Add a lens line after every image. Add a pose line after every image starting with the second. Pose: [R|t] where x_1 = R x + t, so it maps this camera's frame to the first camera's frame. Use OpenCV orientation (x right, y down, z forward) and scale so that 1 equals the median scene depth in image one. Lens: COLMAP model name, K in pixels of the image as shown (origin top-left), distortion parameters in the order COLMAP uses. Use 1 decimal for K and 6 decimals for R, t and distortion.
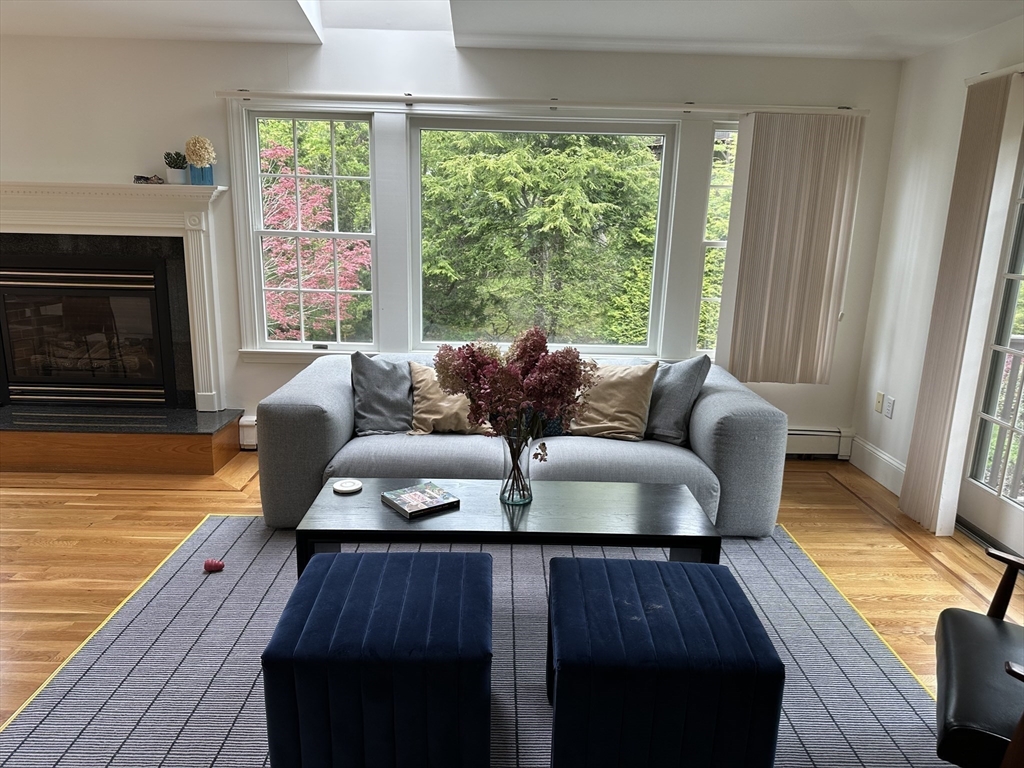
lens RADIAL K [[716.6, 0, 513.0], [0, 716.6, 383.2], [0, 0, 1]] dist [0.049317, -0.056141]
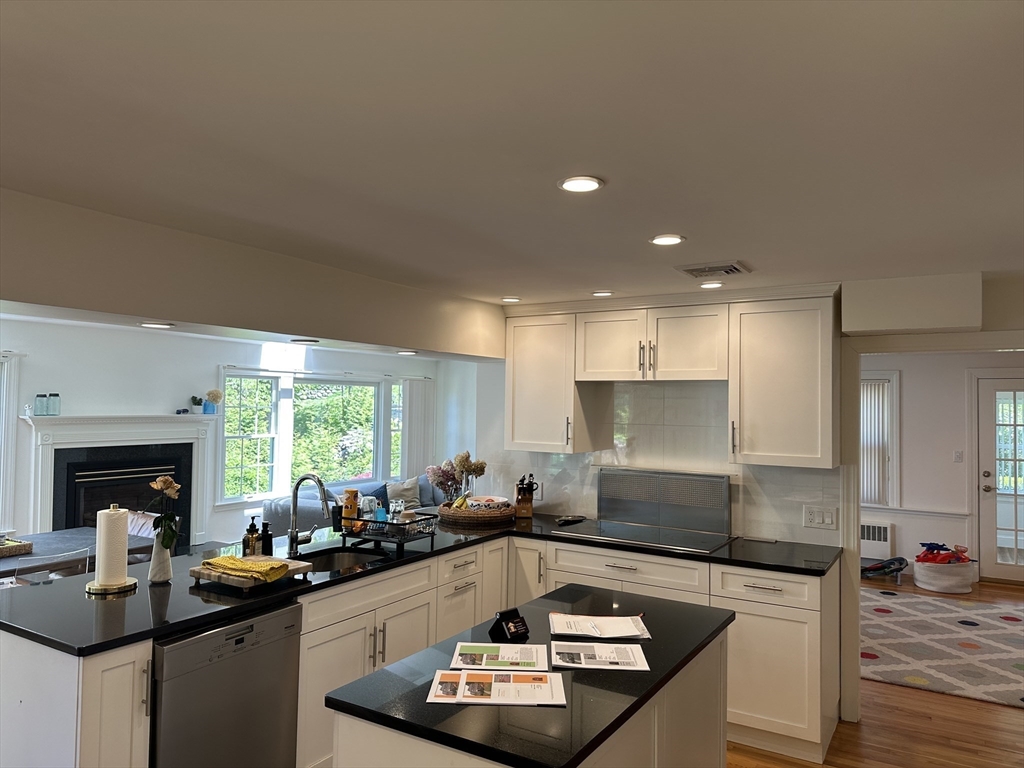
lens RADIAL K [[716.6, 0, 517.9], [0, 716.6, 383.3], [0, 0, 1]] dist [0.049317, -0.056141]
pose [[0.536166, 0.007190, 0.844082, -1.553850], [0.192340, 0.972618, -0.130460, 0.040895], [-0.821907, 0.232299, 0.520102, -0.613948]]
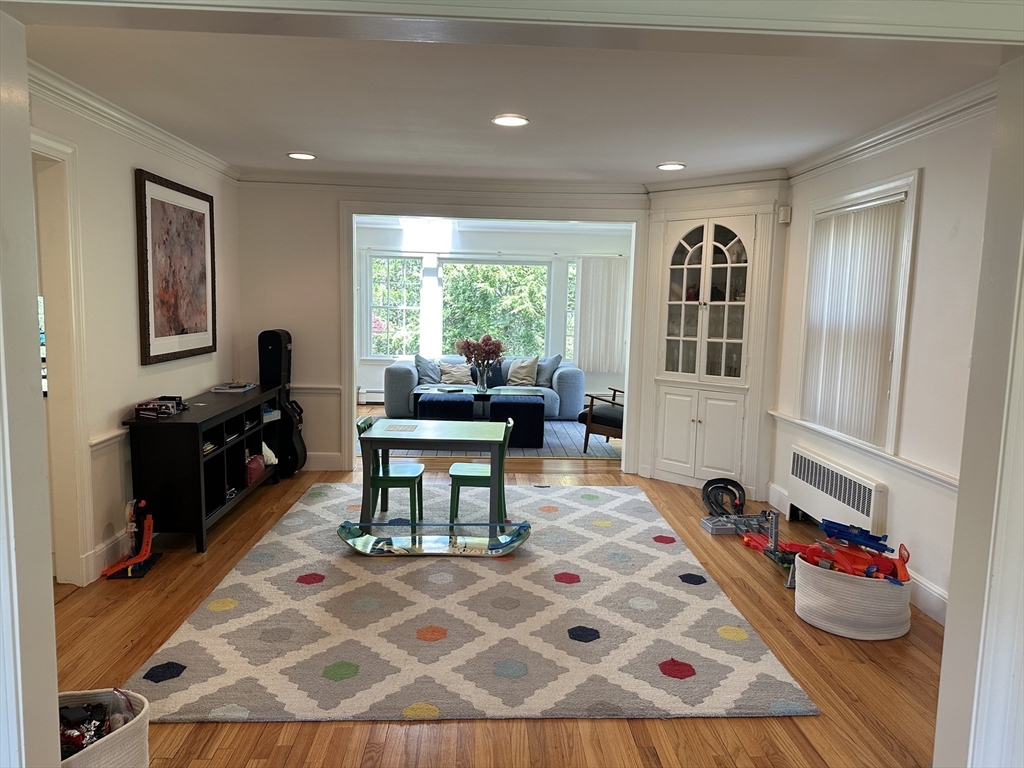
lens RADIAL K [[716.6, 0, 509.6], [0, 716.6, 382.3], [0, 0, 1]] dist [0.049317, -0.056141]
pose [[0.999782, -0.003878, 0.020522, 0.038663], [0.006279, 0.992964, -0.118246, 0.310350], [-0.019919, 0.118349, 0.992772, -1.282747]]
